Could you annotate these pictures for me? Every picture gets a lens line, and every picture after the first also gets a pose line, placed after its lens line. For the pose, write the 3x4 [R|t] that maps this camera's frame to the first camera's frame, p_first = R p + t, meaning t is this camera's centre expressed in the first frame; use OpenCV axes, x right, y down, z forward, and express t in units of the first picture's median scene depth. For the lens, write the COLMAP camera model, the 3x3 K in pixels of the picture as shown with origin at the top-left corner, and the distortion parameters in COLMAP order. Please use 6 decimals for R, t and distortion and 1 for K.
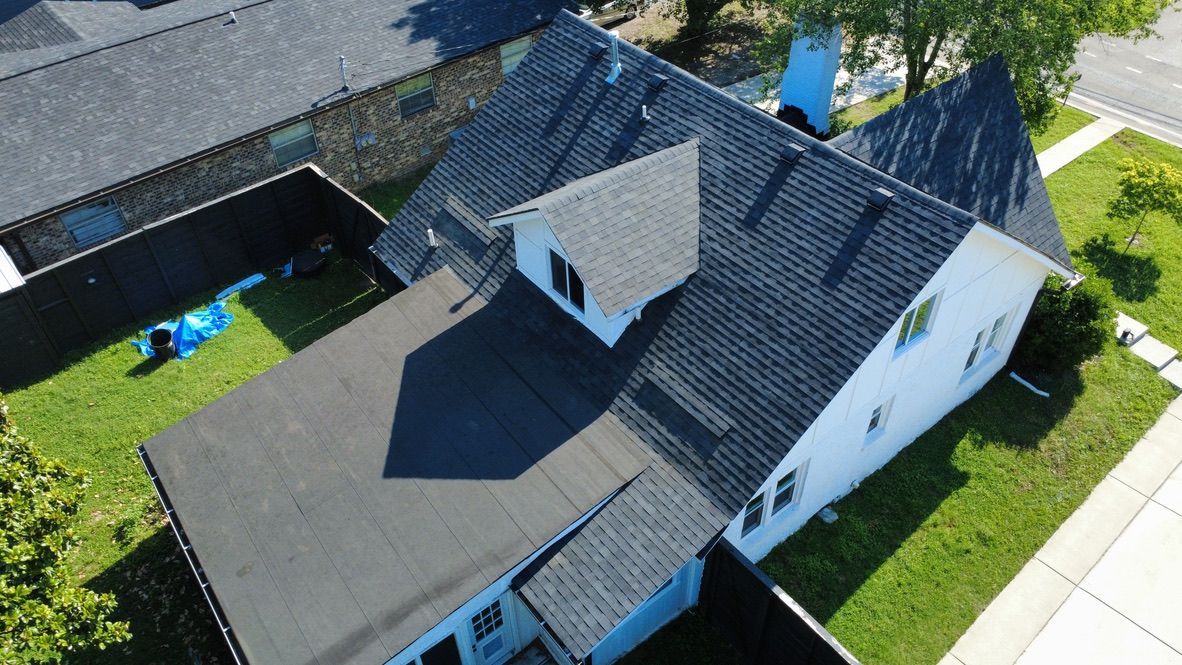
lens RADIAL K [[855.2, 0, 592.7], [0, 855.2, 333.1], [0, 0, 1]] dist [-0.014175, -0.001535]
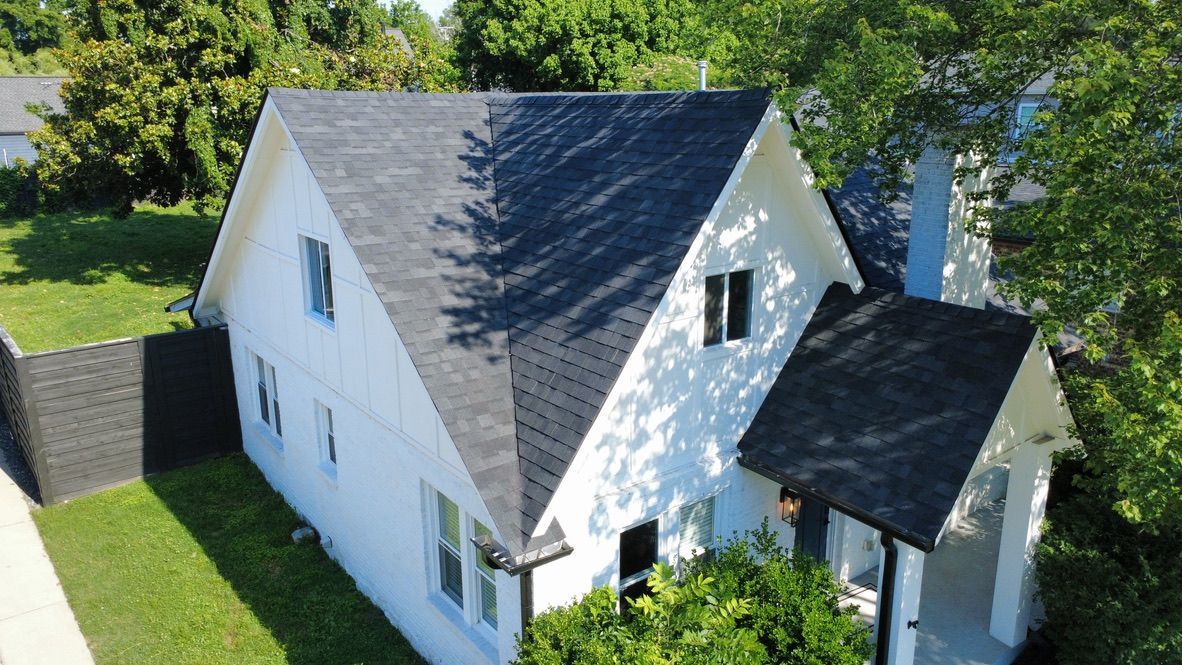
lens RADIAL K [[855.2, 0, 592.5], [0, 855.2, 330.9], [0, 0, 1]] dist [-0.014175, -0.001535]
pose [[0.001220, 0.287496, -0.957781, 0.969644], [-0.671179, 0.710234, 0.212335, -0.264759], [0.741295, 0.642583, 0.193828, 0.920887]]
